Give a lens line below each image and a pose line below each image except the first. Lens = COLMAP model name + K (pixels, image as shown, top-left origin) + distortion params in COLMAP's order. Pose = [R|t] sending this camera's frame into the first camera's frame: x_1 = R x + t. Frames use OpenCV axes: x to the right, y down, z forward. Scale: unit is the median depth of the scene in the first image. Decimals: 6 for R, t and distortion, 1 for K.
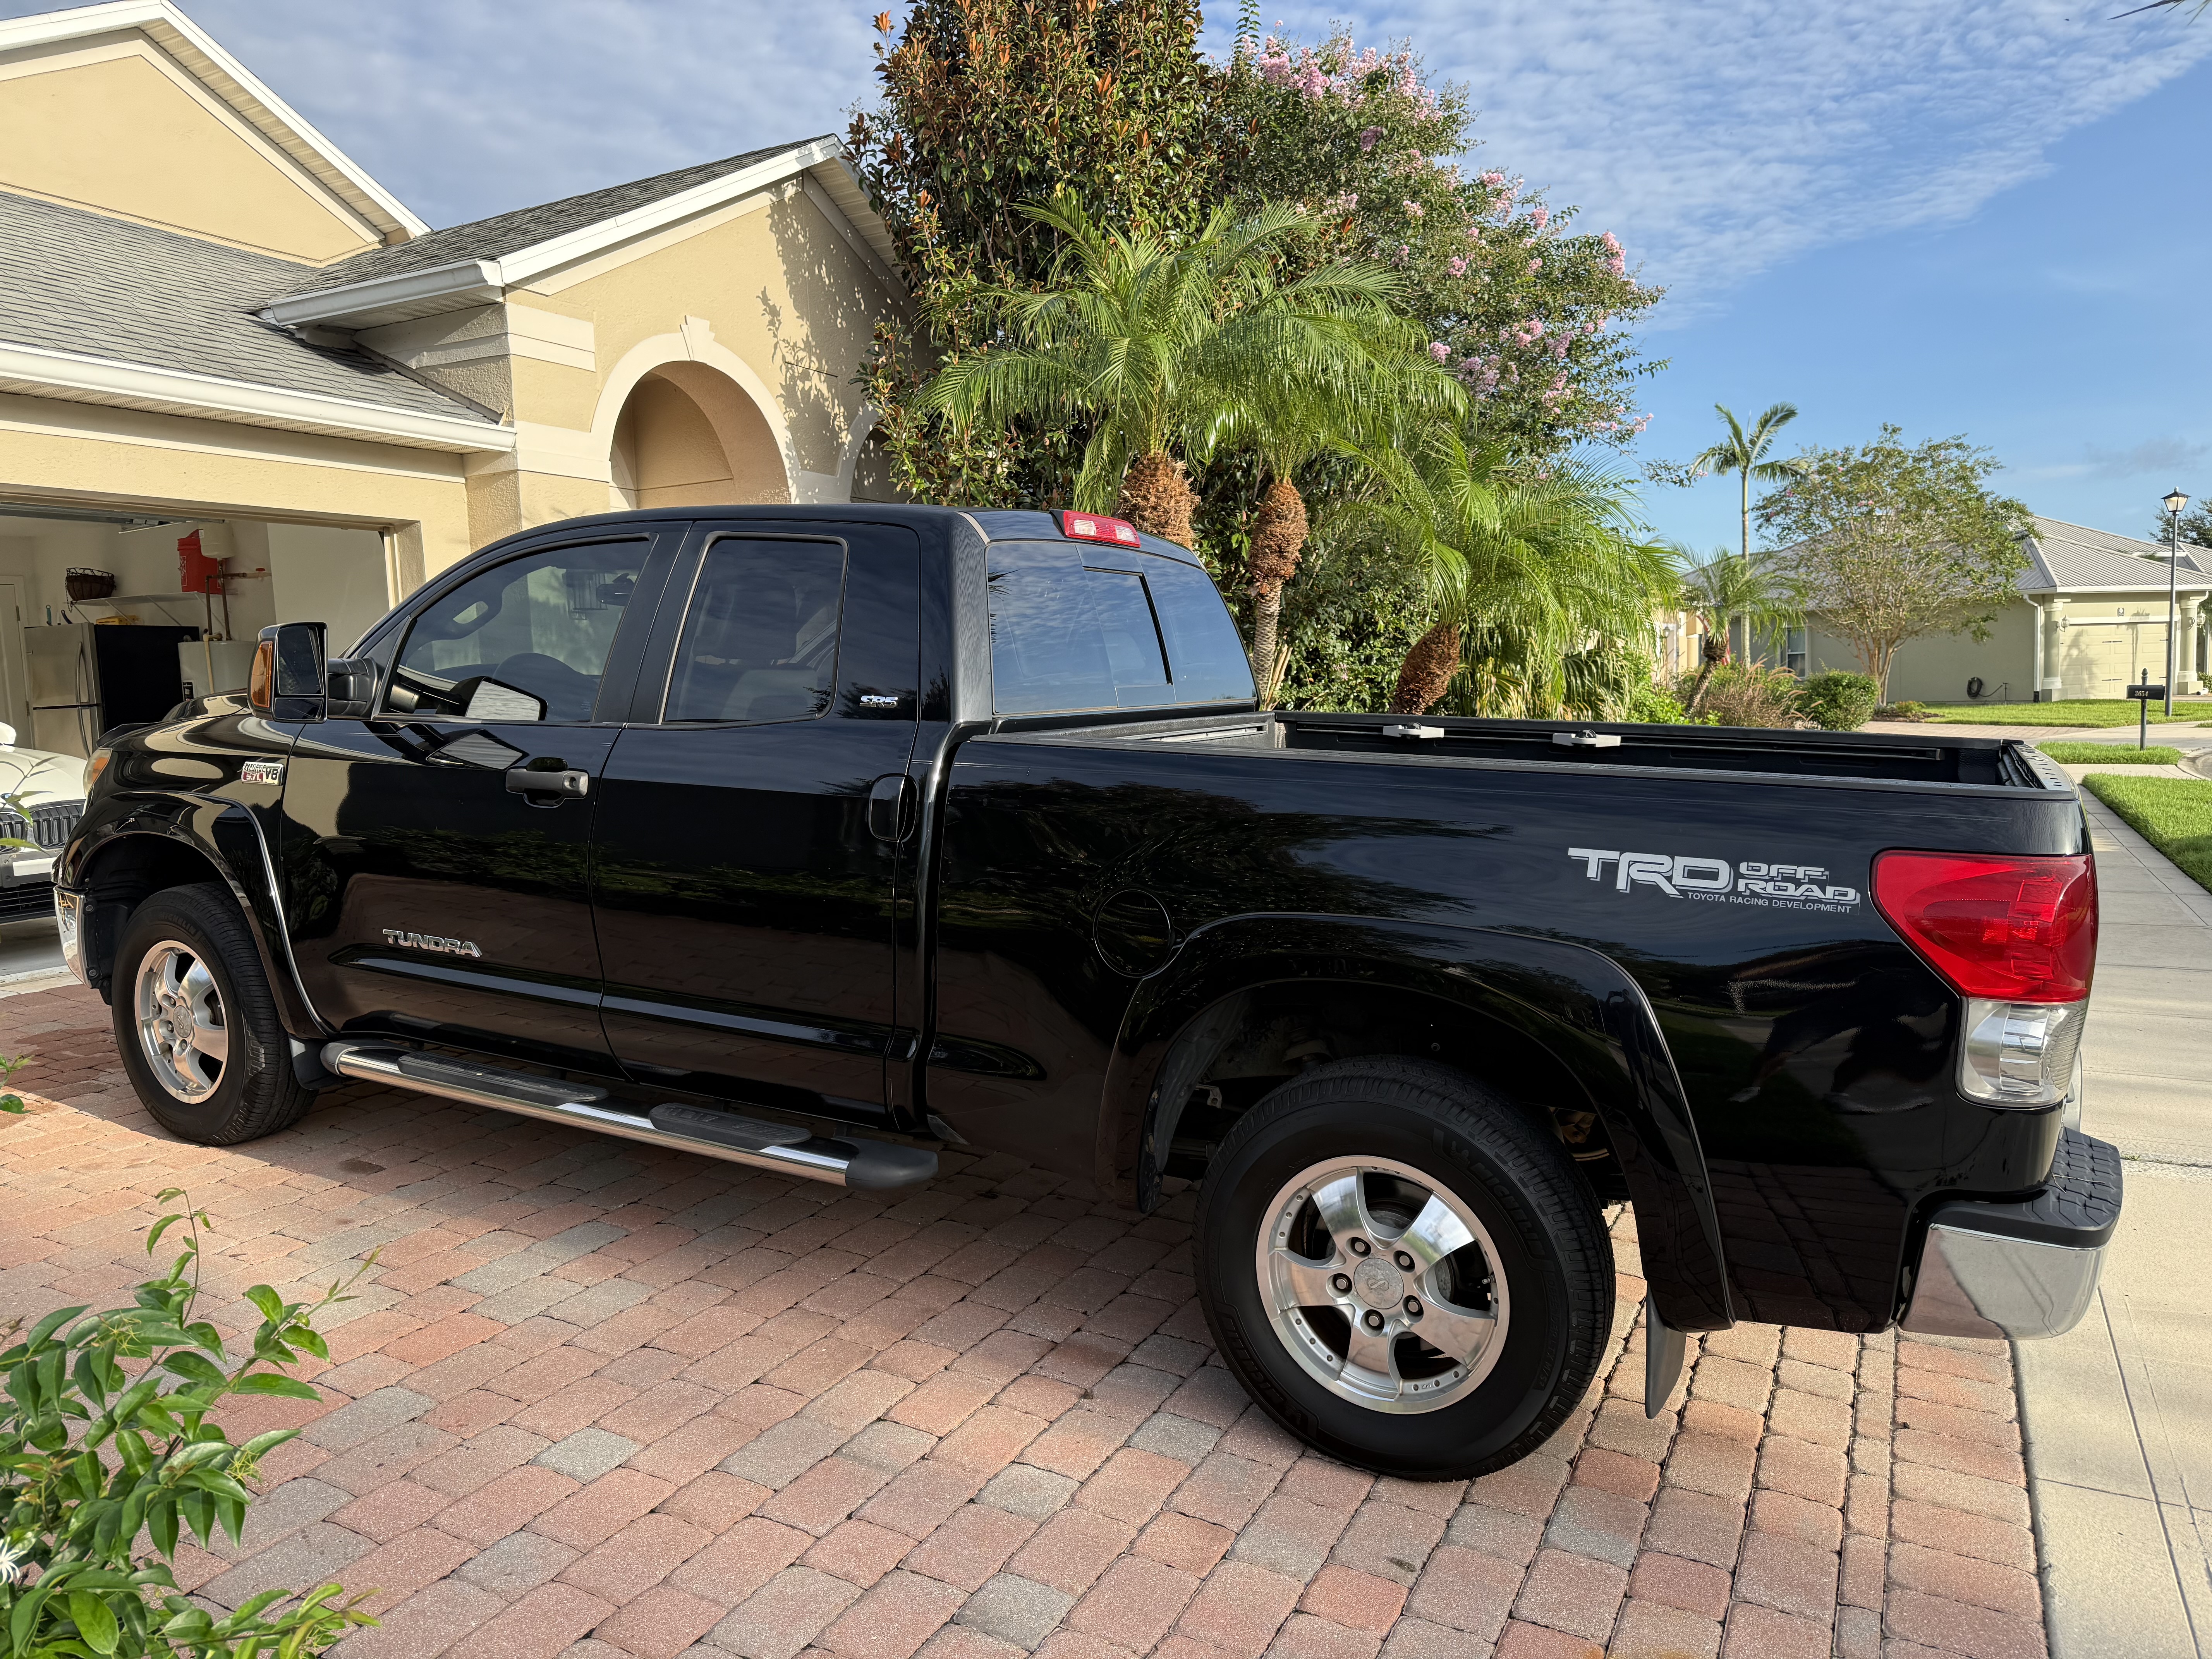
lens RADIAL K [[1580.7, 0, 1106.0], [0, 1580.7, 829.5], [0, 0, 1]] dist [0.030338, 0.000113]
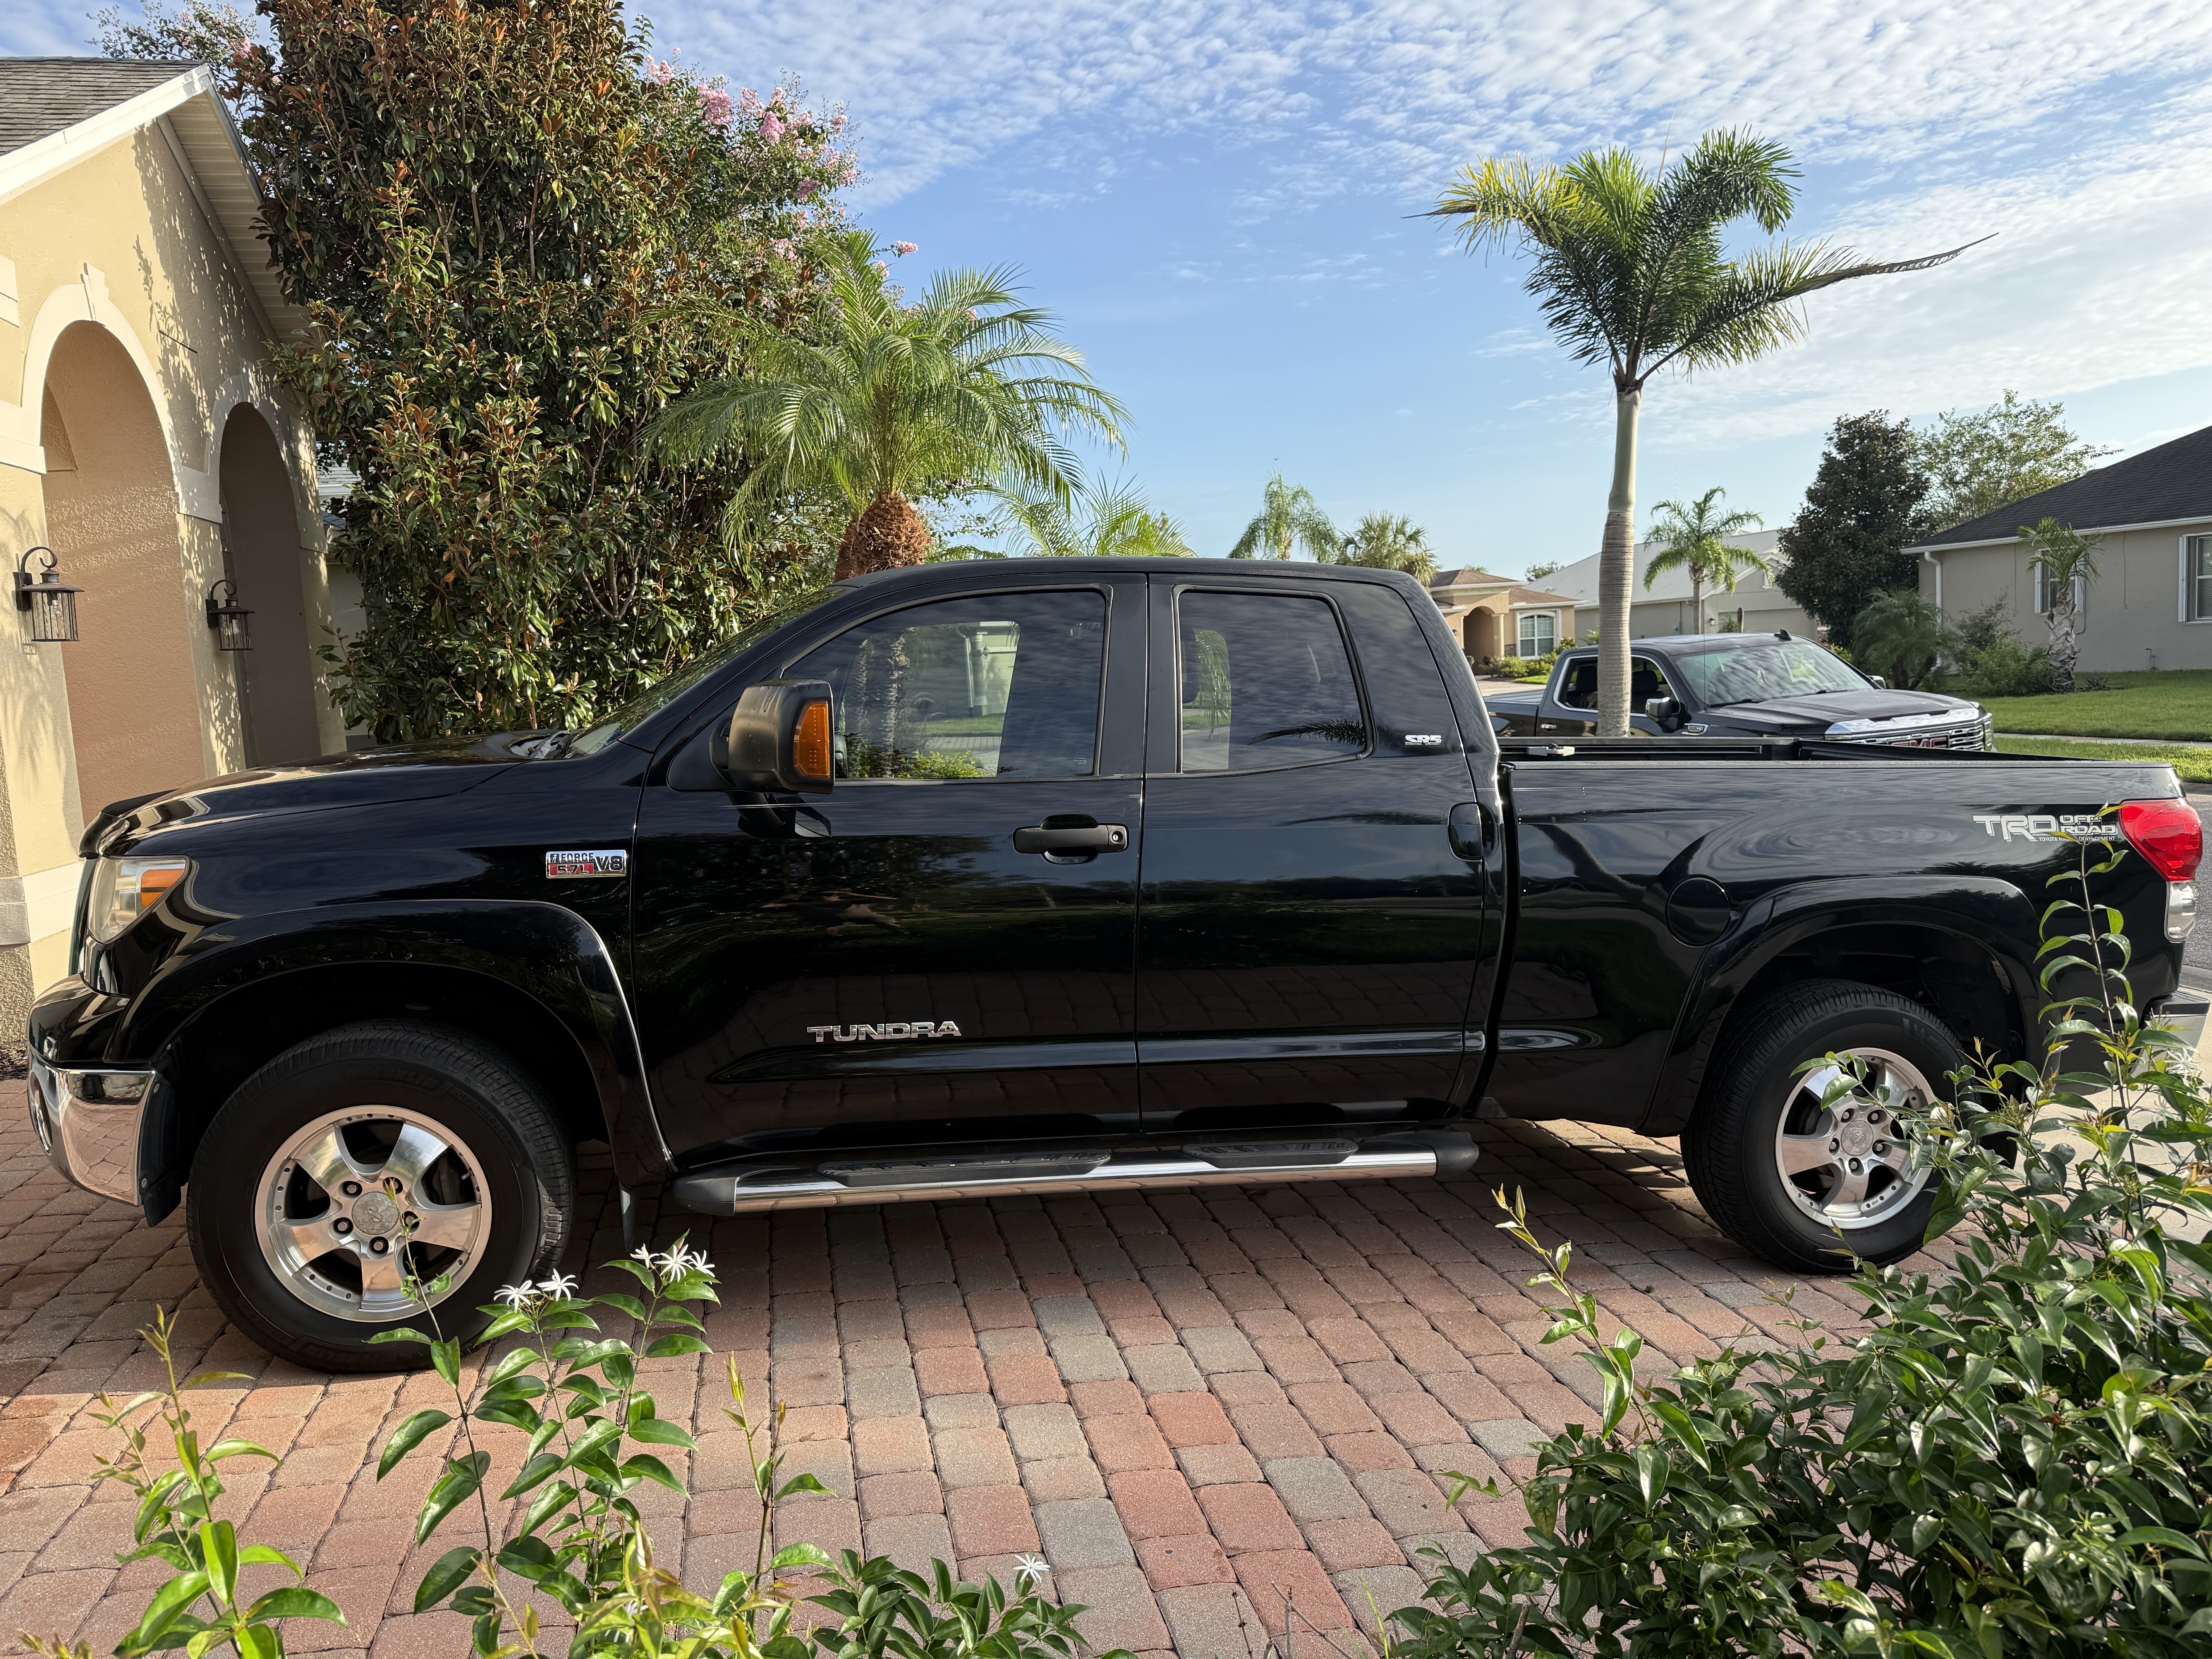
lens RADIAL K [[1536.2, 0, 1106.0], [0, 1536.2, 829.5], [0, 0, 1]] dist [0.105749, -0.174472]
pose [[0.768357, -0.073882, 0.635742, -0.740767], [0.081268, 0.996537, 0.017591, -0.039631], [-0.634840, 0.038150, 0.771701, 0.215558]]
